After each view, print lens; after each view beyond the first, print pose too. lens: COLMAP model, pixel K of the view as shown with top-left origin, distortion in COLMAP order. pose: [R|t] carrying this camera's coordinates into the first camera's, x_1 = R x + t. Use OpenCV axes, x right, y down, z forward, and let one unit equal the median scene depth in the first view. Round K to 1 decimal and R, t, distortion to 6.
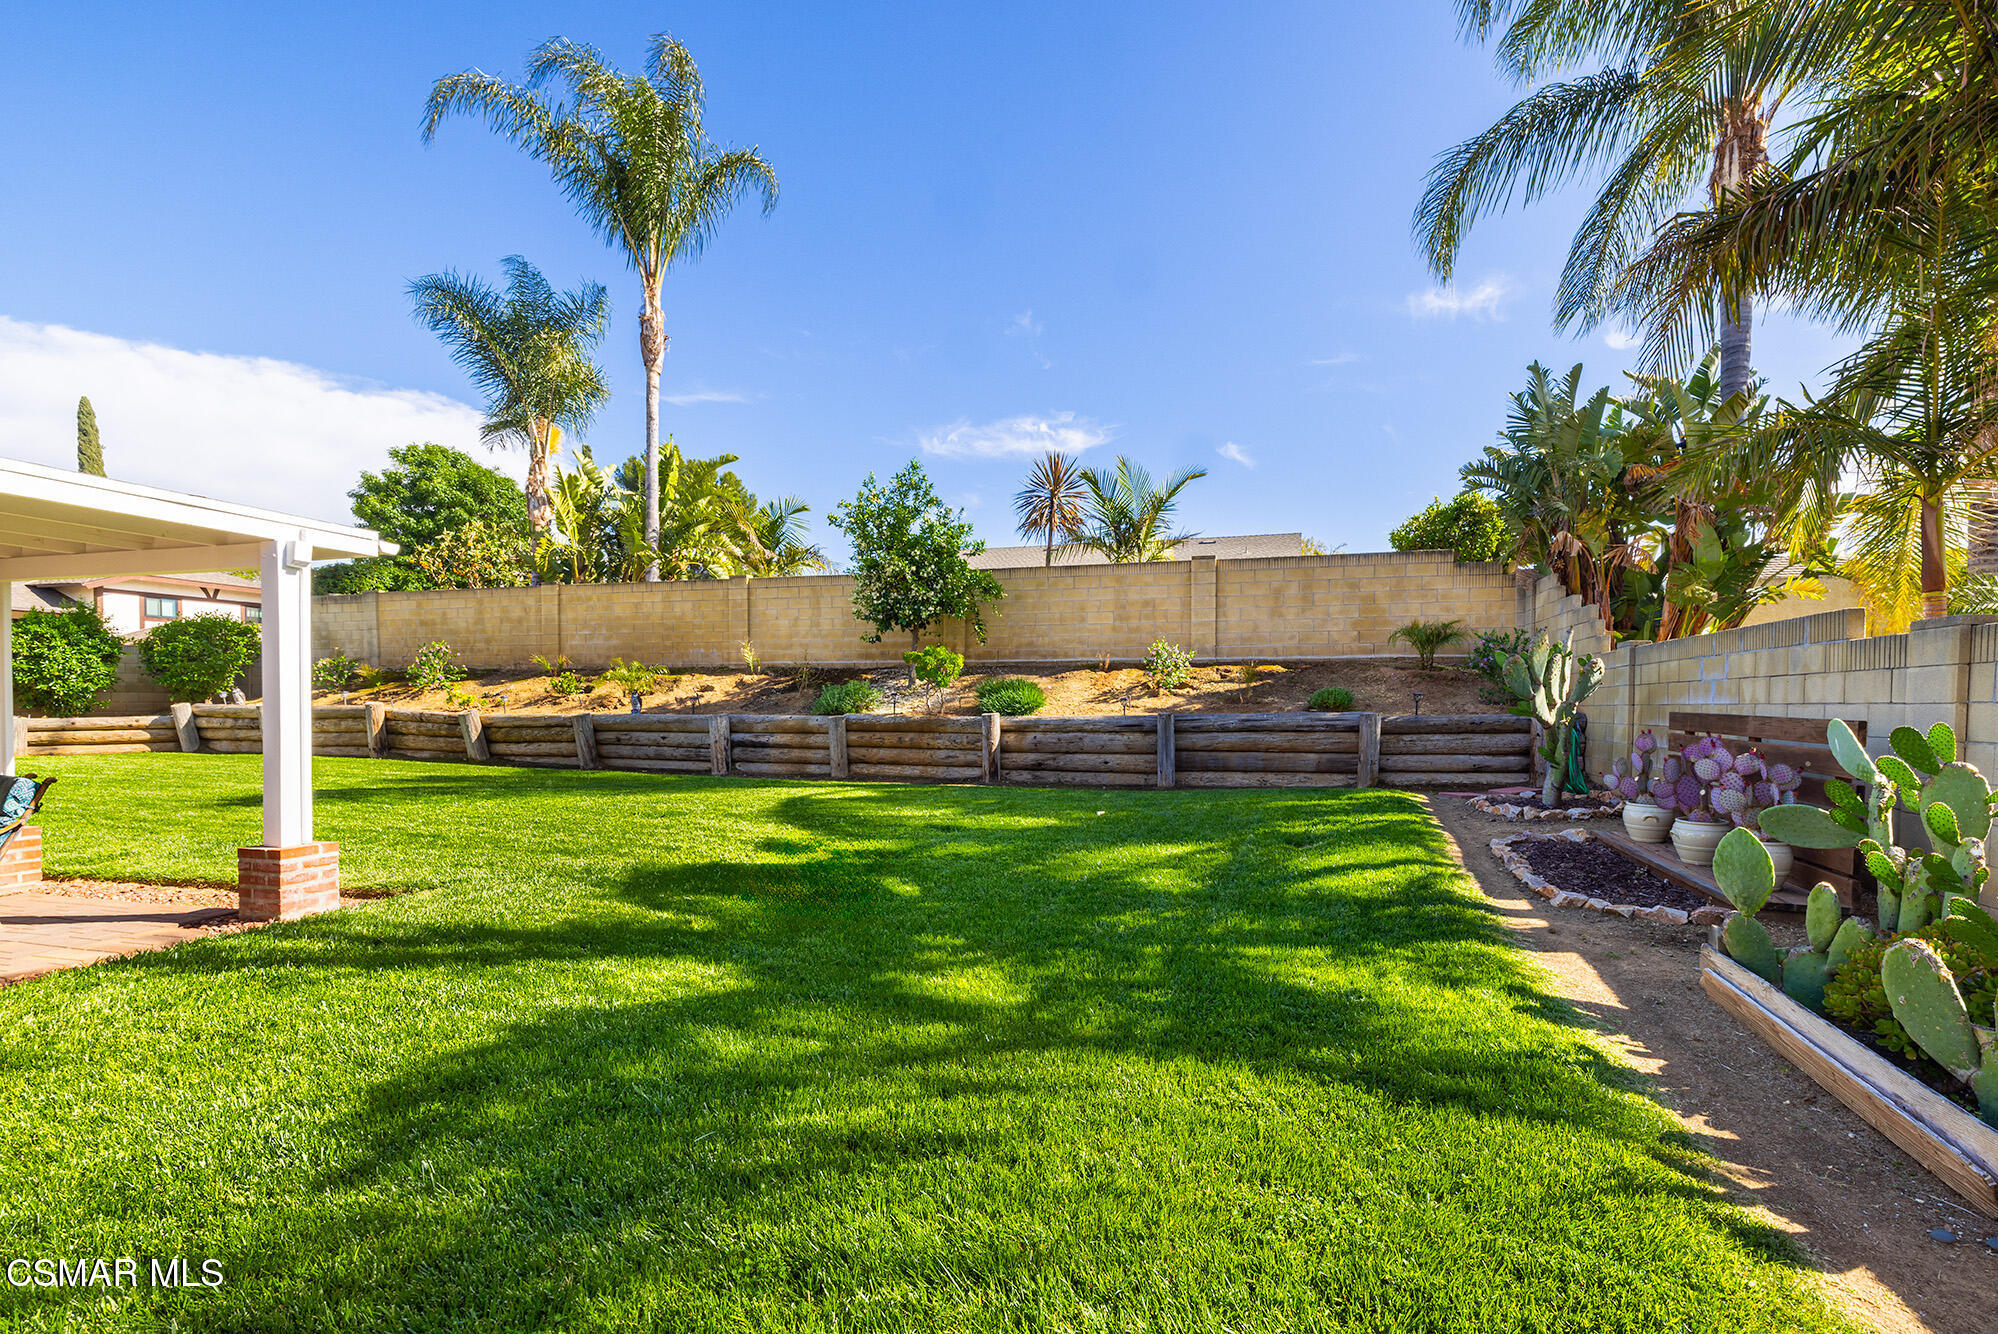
lens RADIAL K [[872.7, 0, 1038.9], [0, 872.7, 705.4], [0, 0, 1]] dist [0.002346, 0.000574]
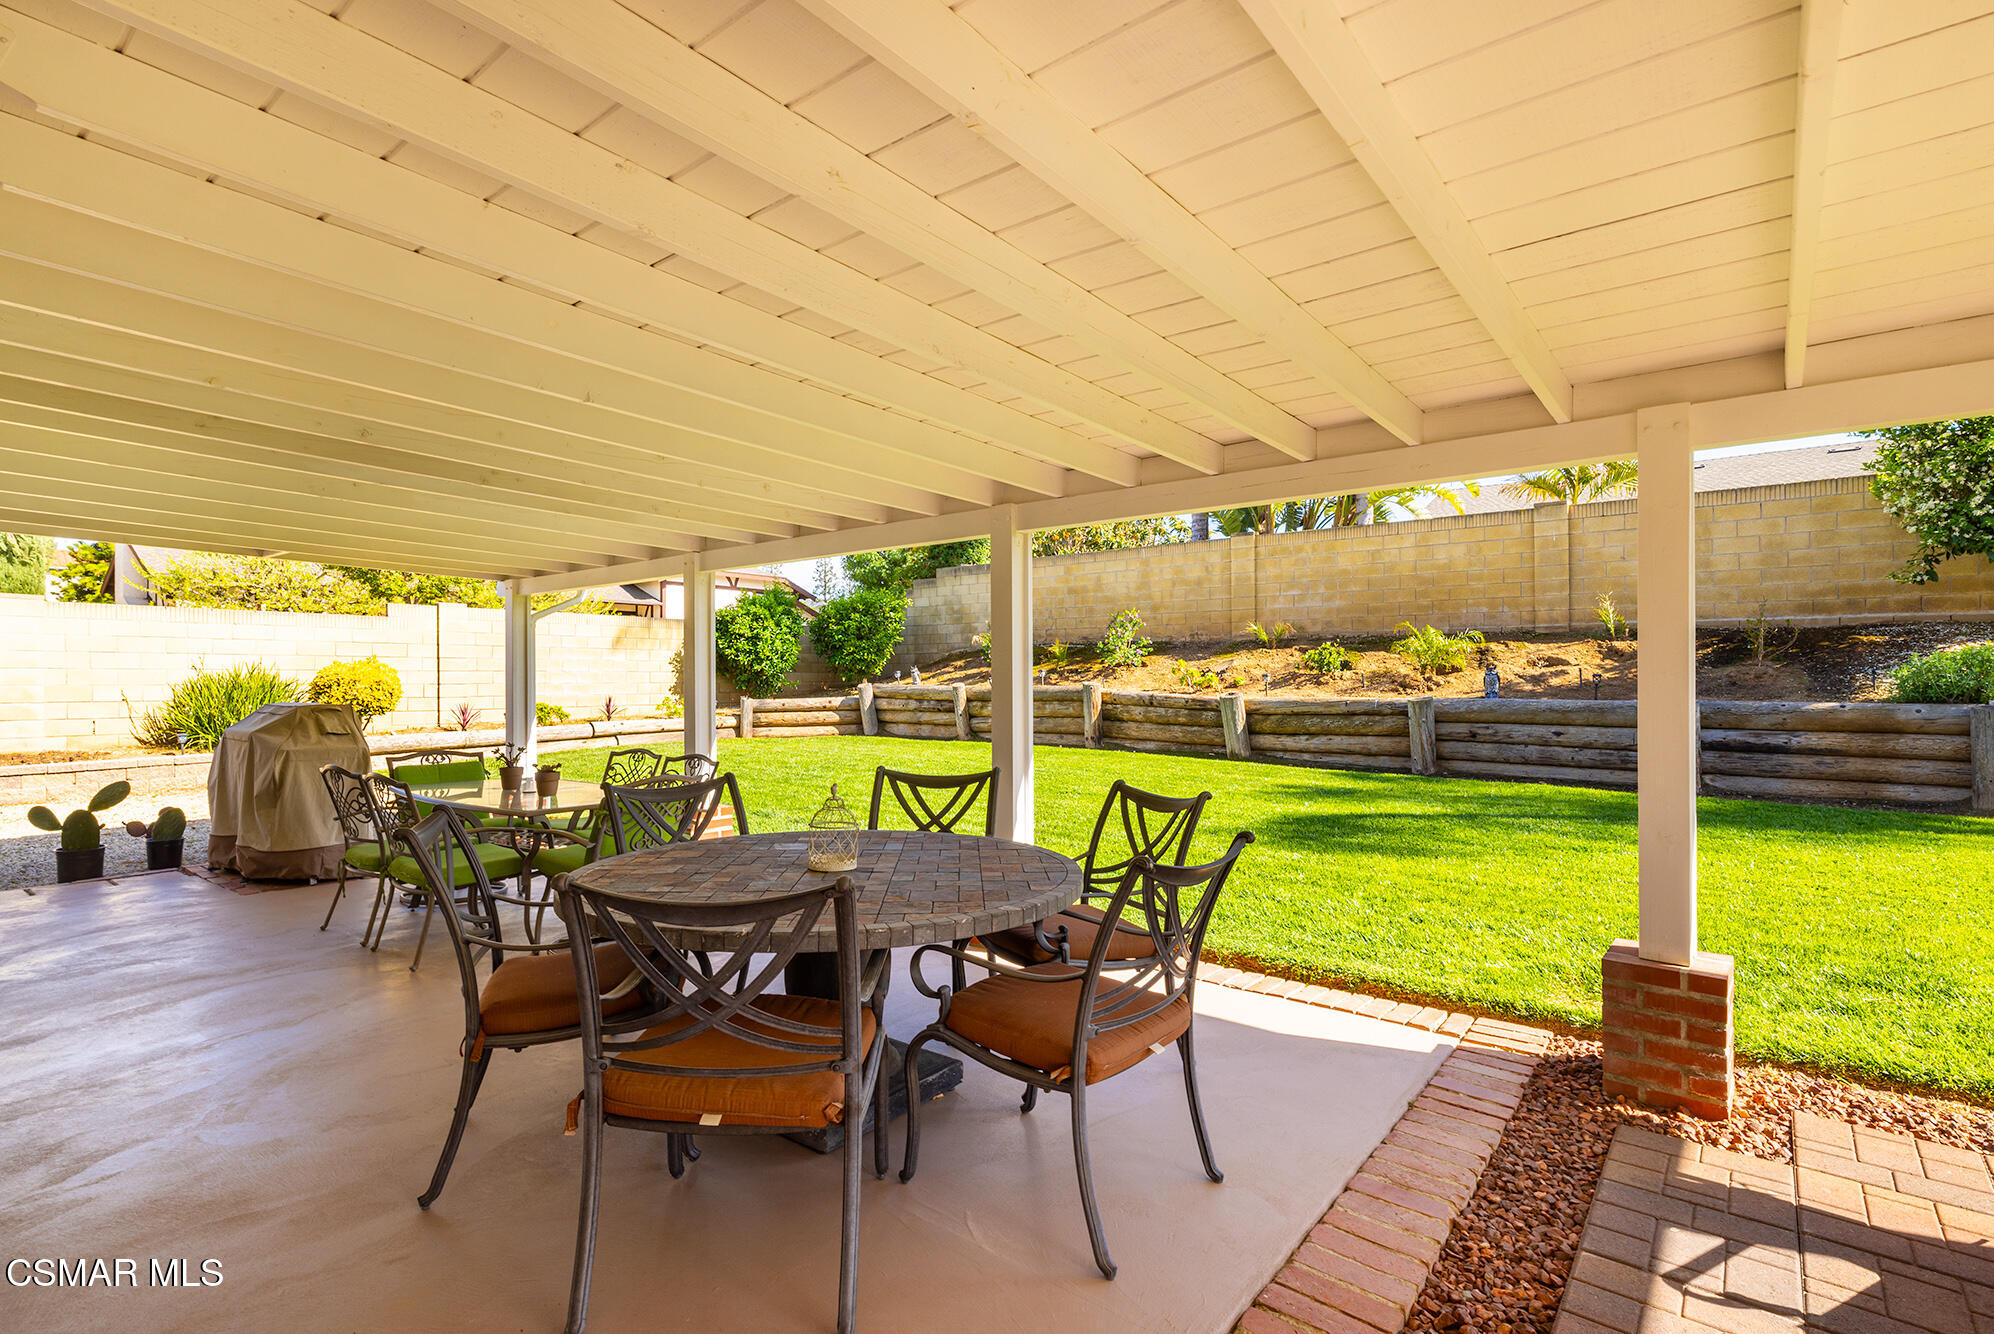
lens RADIAL K [[902.5, 0, 1012.8], [0, 902.5, 669.4], [0, 0, 1]] dist [0.010827, -0.000585]
pose [[0.929738, -0.008629, -0.368119, -0.532902], [0.005074, 0.999931, -0.010623, -0.007492], [0.368186, 0.008009, 0.929718, 0.168923]]
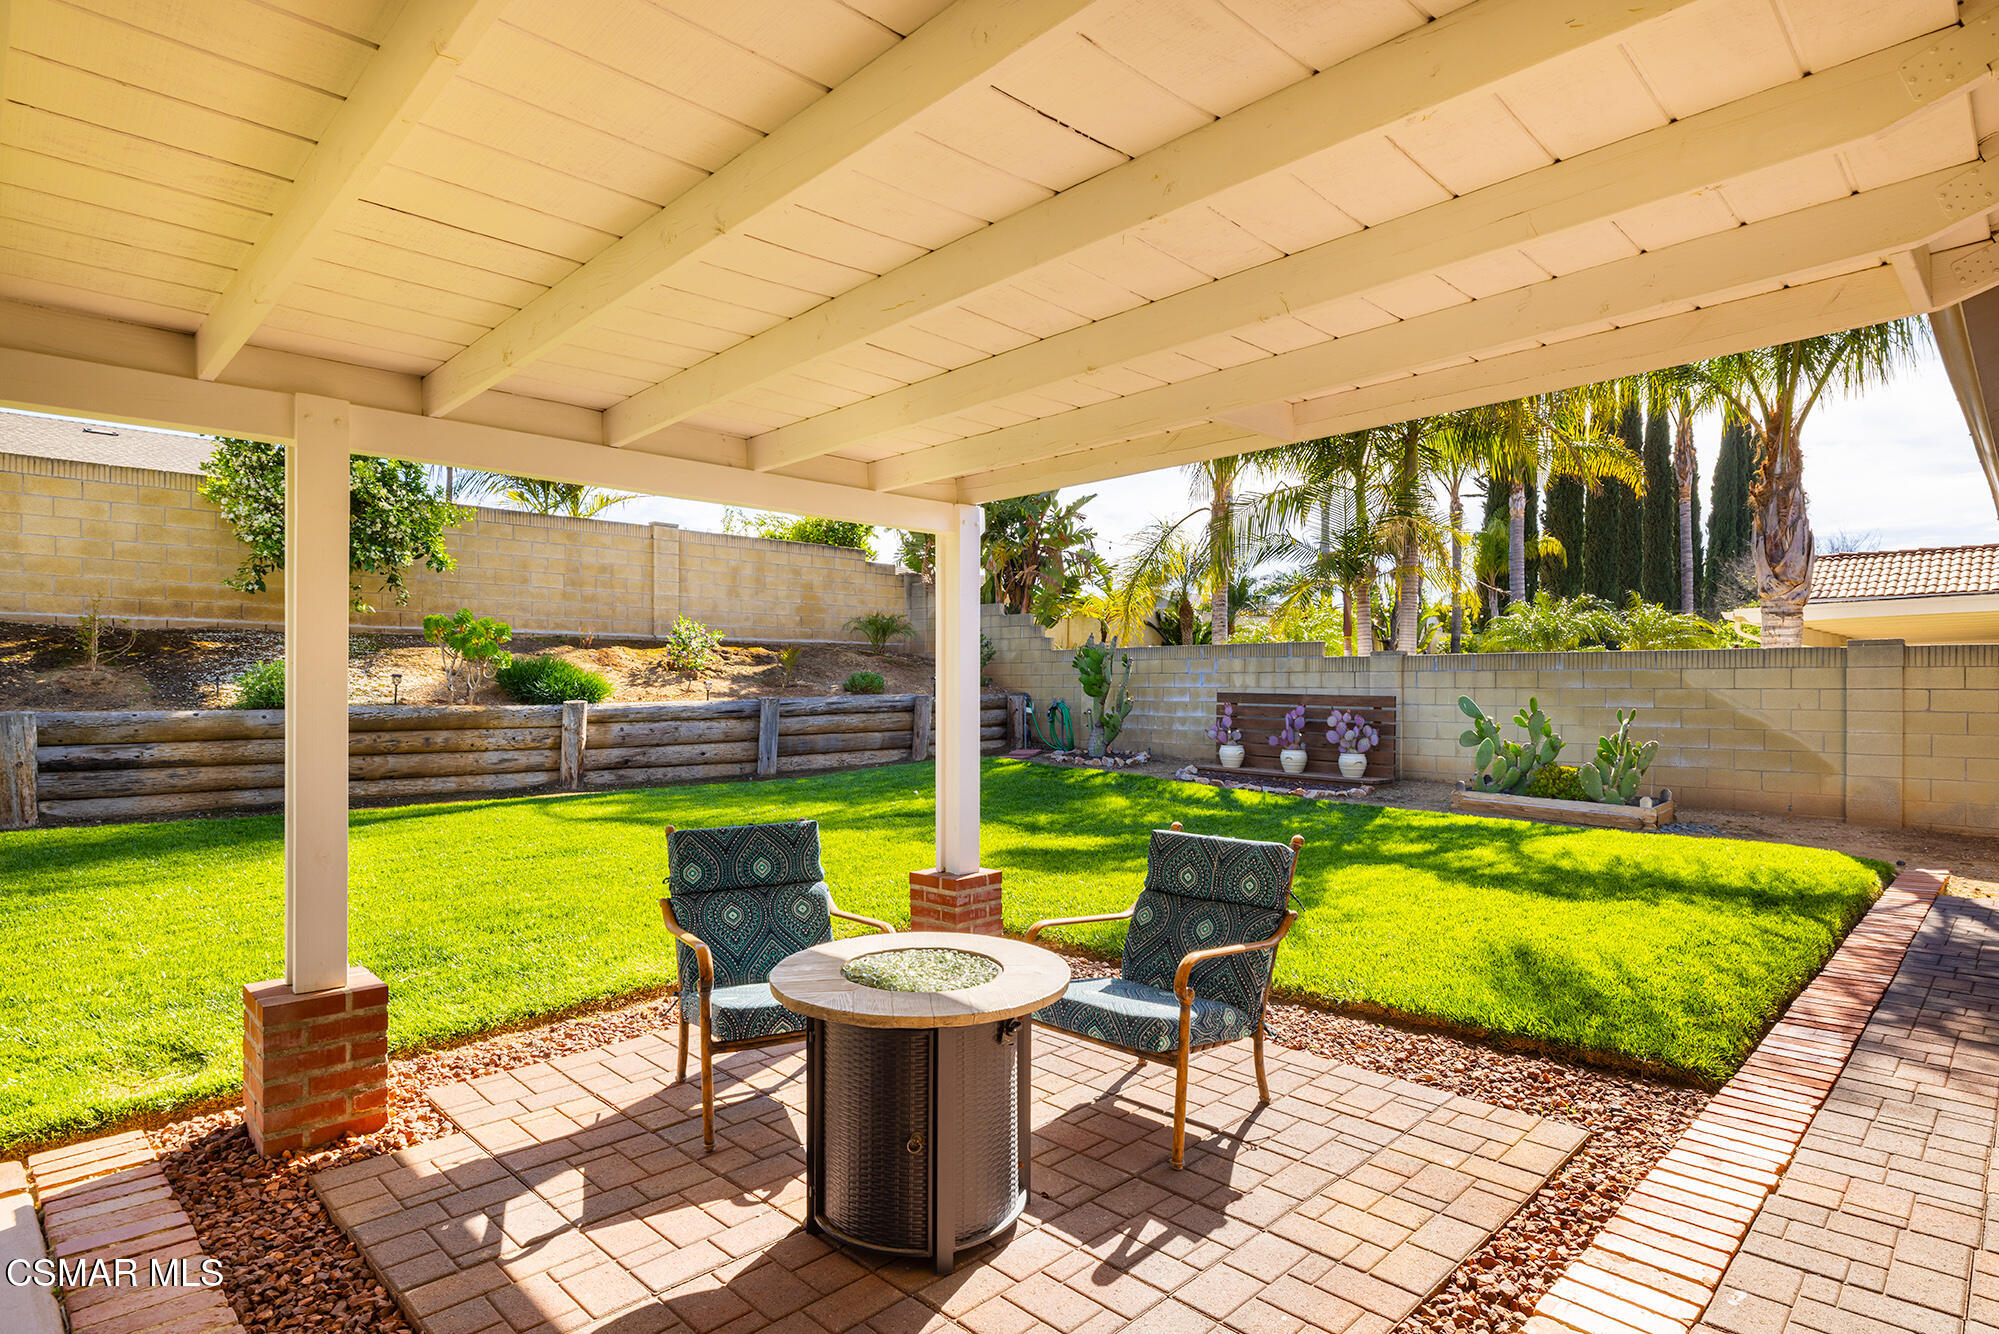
lens RADIAL K [[1024.6, 0, 982.9], [0, 1024.6, 682.2], [0, 0, 1]] dist [-0.000737, -0.001308]
pose [[0.510958, -0.002015, 0.859603, -0.540815], [0.000947, 0.999998, 0.001781, -0.007609], [-0.859605, -0.000096, 0.510959, 0.170950]]
